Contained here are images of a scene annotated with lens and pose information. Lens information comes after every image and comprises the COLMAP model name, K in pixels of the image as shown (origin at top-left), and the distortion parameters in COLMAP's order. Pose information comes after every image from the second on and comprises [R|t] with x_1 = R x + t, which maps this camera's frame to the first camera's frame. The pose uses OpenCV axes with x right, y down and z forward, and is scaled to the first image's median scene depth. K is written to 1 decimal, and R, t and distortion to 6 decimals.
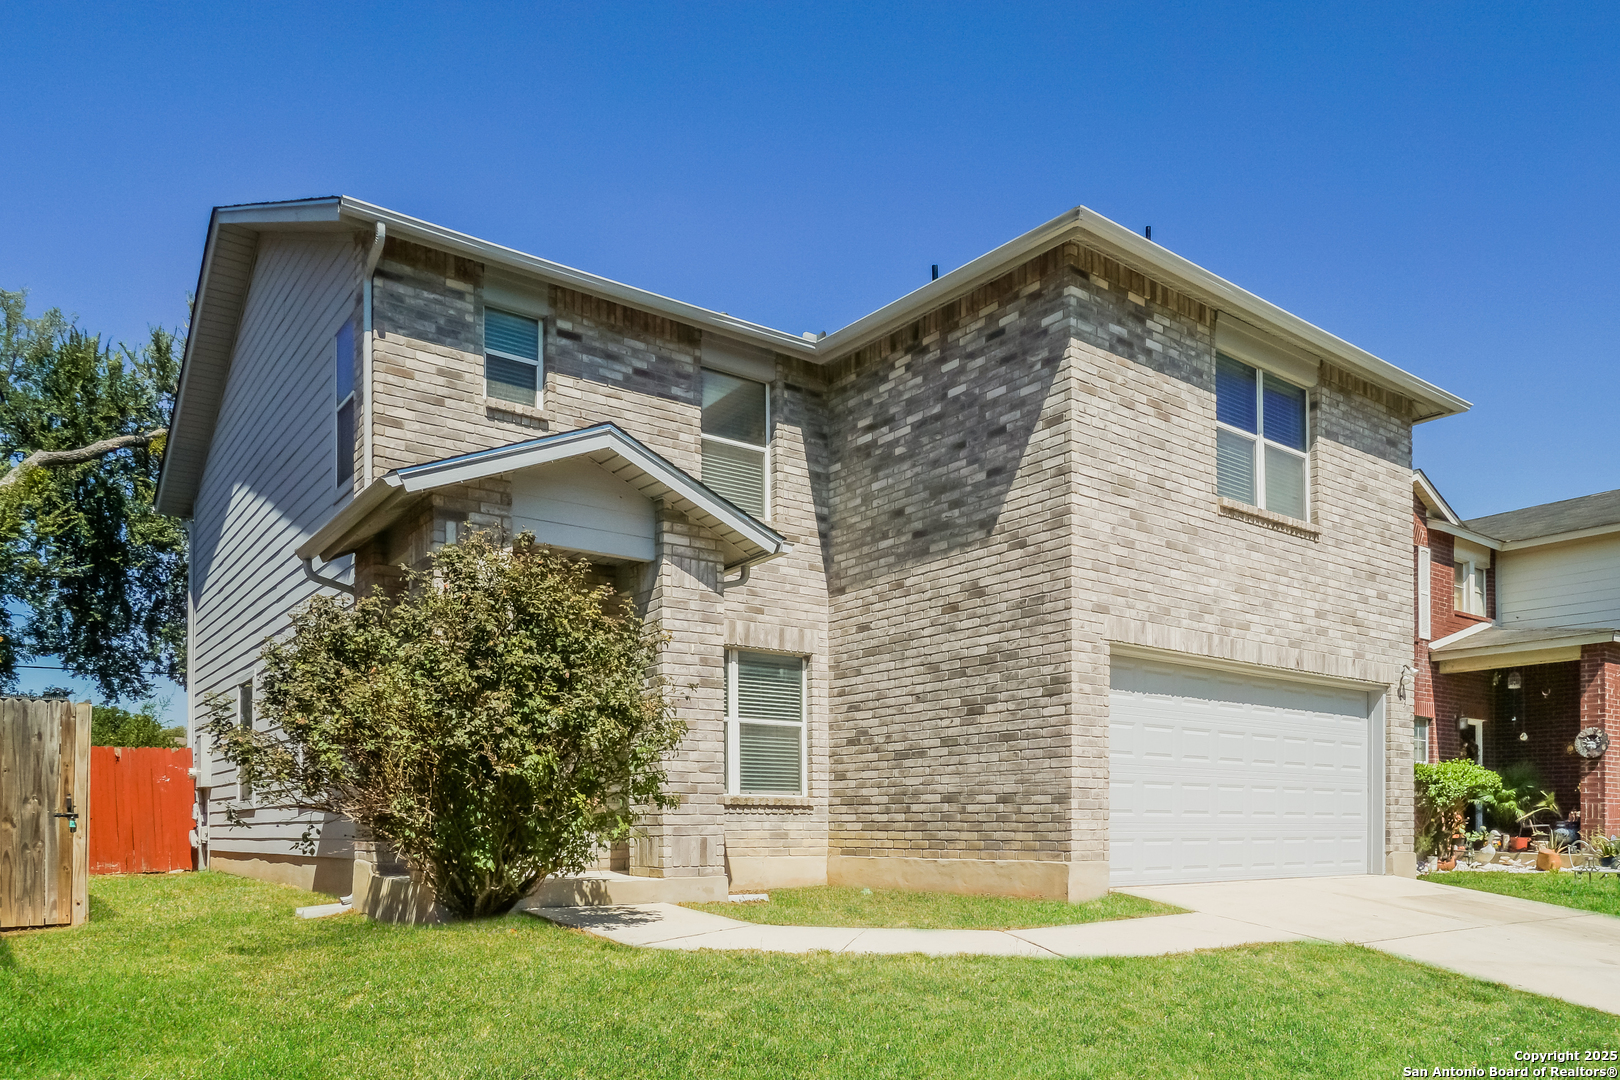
lens RADIAL K [[697.3, 0, 810.0], [0, 697.3, 540.0], [0, 0, 1]] dist [-0.013860, 0.000469]
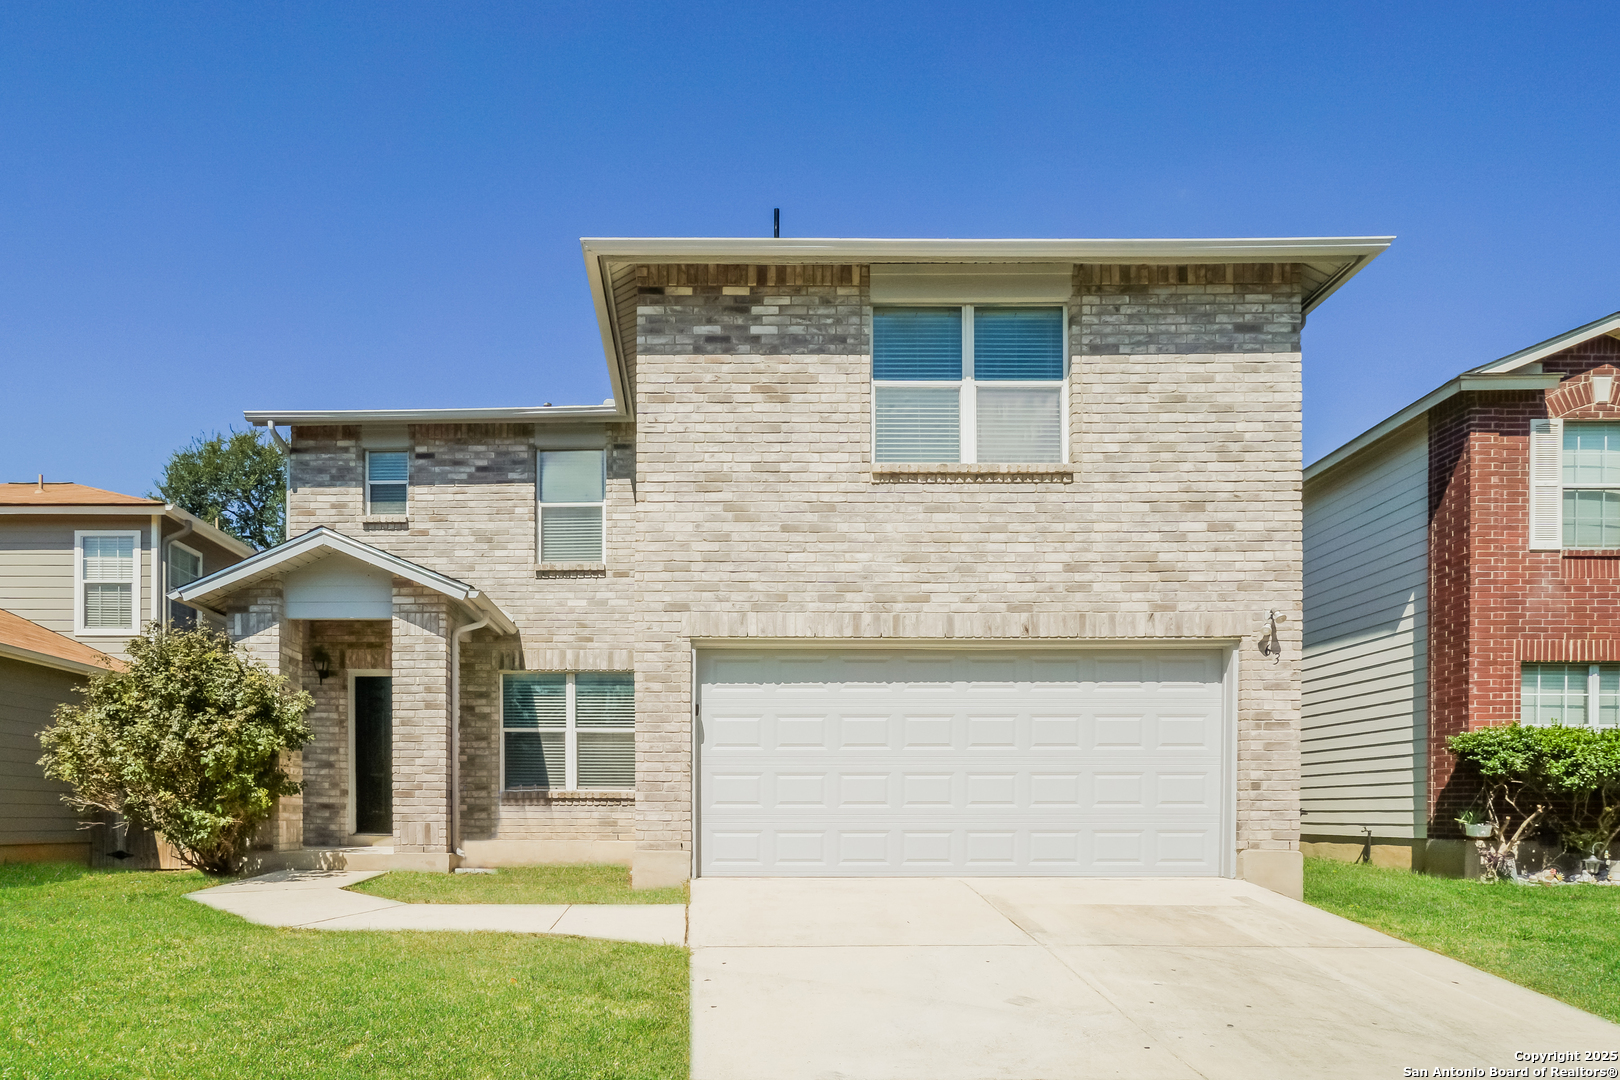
lens RADIAL K [[585.7, 0, 628.8], [0, 585.7, 586.2], [0, 0, 1]] dist [-0.026755, 0.005961]
pose [[0.898435, -0.158657, -0.409442, 0.514971], [0.164723, 0.986123, -0.020668, 0.053364], [0.407039, -0.048876, 0.912102, 0.132107]]
